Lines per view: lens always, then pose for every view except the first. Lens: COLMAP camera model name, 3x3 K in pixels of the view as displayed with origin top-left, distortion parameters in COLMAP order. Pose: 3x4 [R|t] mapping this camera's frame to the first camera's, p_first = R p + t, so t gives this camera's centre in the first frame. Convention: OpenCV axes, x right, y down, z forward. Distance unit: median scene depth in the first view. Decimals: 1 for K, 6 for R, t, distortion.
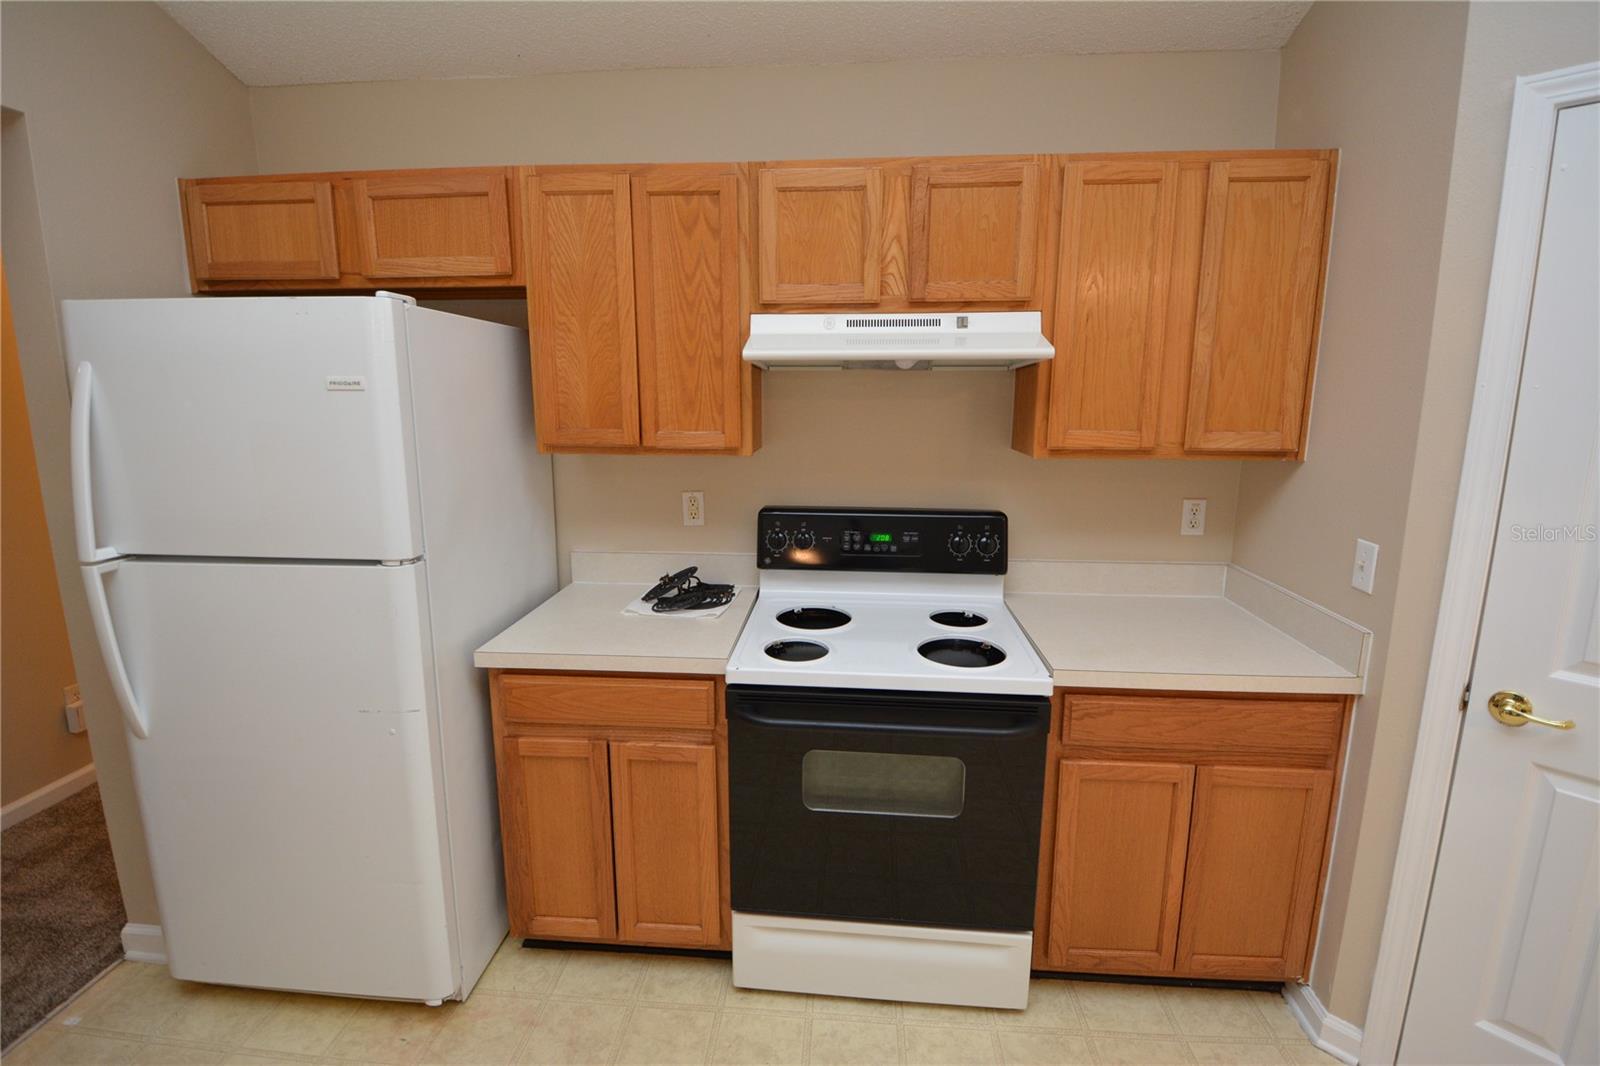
lens RADIAL K [[700.3, 0, 797.1], [0, 700.3, 507.6], [0, 0, 1]] dist [0.004380, -0.017296]
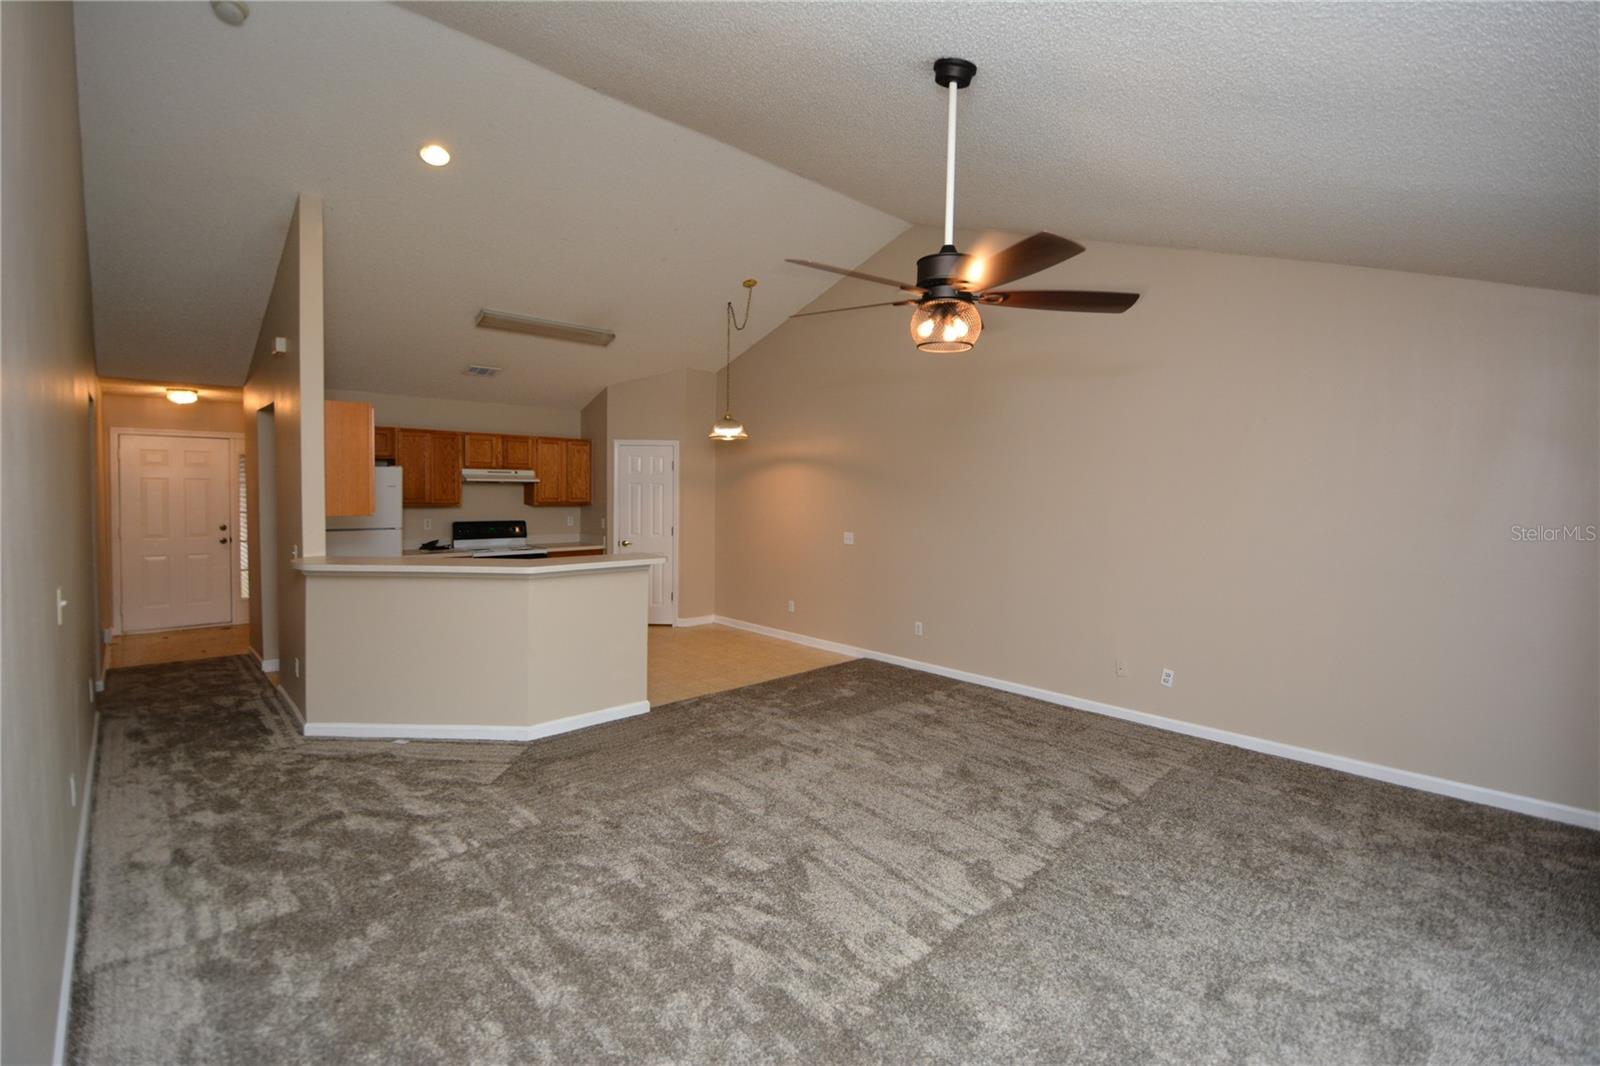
lens RADIAL K [[693.5, 0, 803.8], [0, 693.5, 515.1], [0, 0, 1]] dist [-0.000171, -0.018295]
pose [[0.657534, -0.020505, 0.753146, -1.754127], [0.113857, 0.990854, -0.072426, 0.481540], [-0.744773, 0.133373, 0.653854, -2.944615]]
